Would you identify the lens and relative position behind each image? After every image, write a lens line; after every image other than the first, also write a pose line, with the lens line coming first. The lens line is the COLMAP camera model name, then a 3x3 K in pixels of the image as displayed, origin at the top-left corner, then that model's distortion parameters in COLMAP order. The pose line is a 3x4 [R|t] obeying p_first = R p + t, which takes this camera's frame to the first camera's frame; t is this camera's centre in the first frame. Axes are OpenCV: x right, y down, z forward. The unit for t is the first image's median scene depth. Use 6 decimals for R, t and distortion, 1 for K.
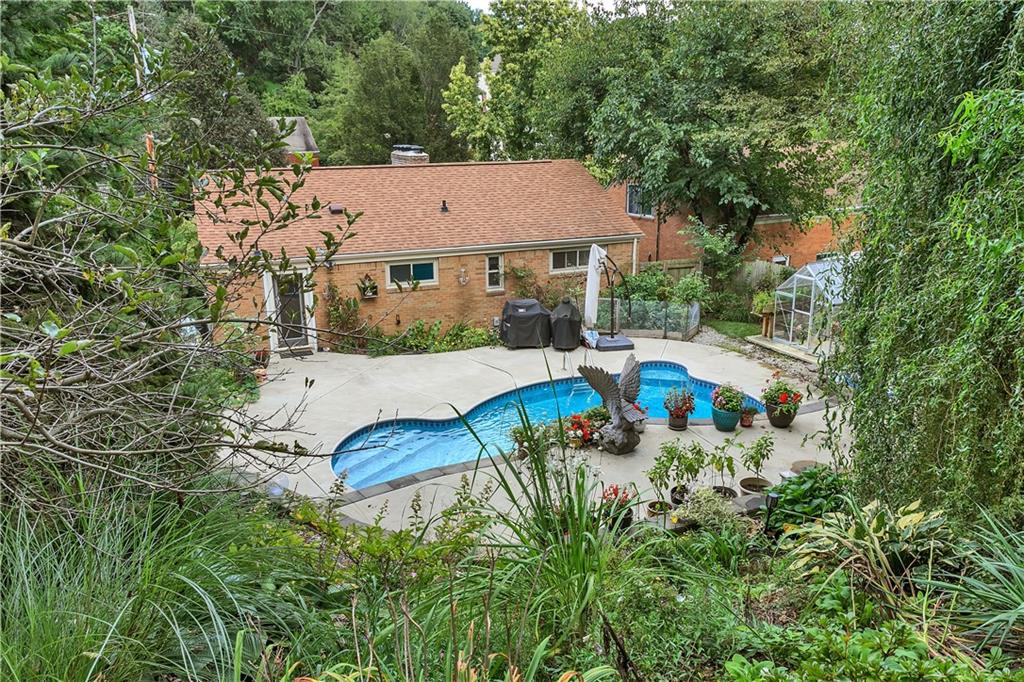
lens RADIAL K [[751.0, 0, 509.6], [0, 751.0, 340.0], [0, 0, 1]] dist [0.010247, 0.001020]
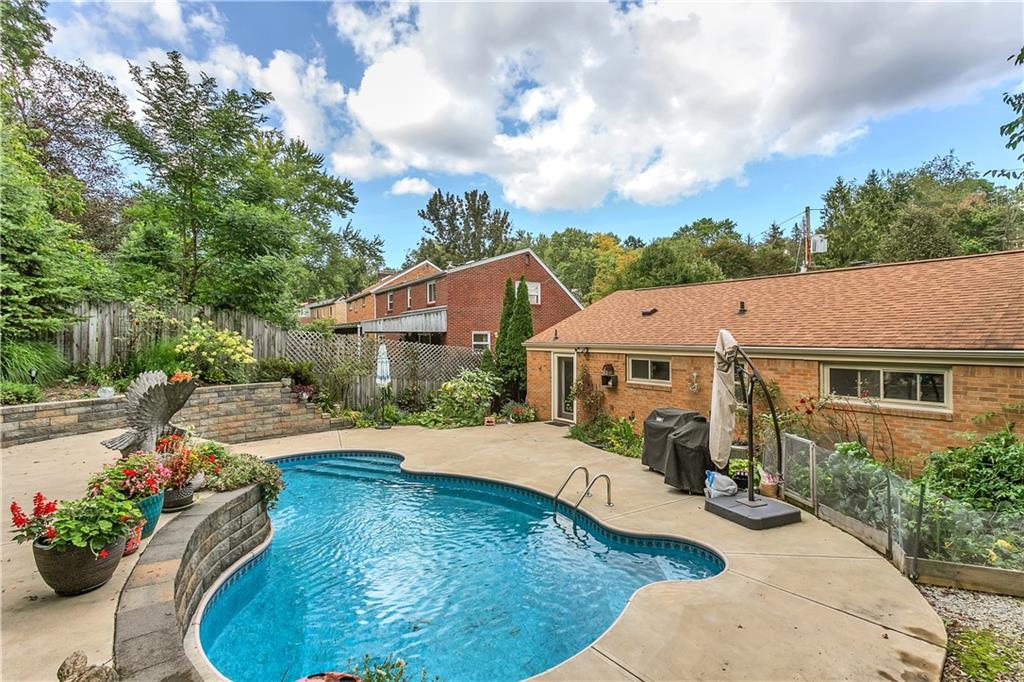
lens RADIAL K [[487.2, 0, 512.7], [0, 487.2, 338.2], [0, 0, 1]] dist [-0.001837, 0.002086]
pose [[0.229296, 0.012266, -0.973279, 0.430962], [-0.270013, 0.961479, -0.051495, -0.050464], [0.935156, 0.274605, 0.223775, 0.699115]]
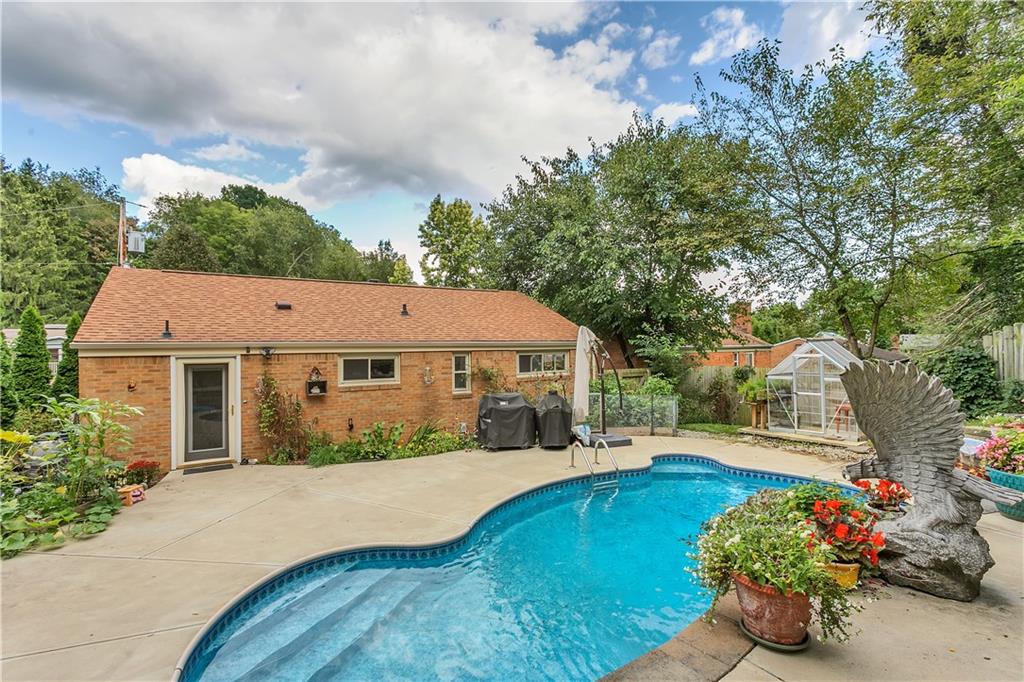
lens RADIAL K [[487.2, 0, 509.3], [0, 487.2, 342.4], [0, 0, 1]] dist [-0.001837, 0.002086]
pose [[0.983940, 0.002405, 0.178481, -0.072573], [0.048805, 0.958182, -0.281966, 0.048167], [-0.171695, 0.286148, 0.942677, 0.436971]]
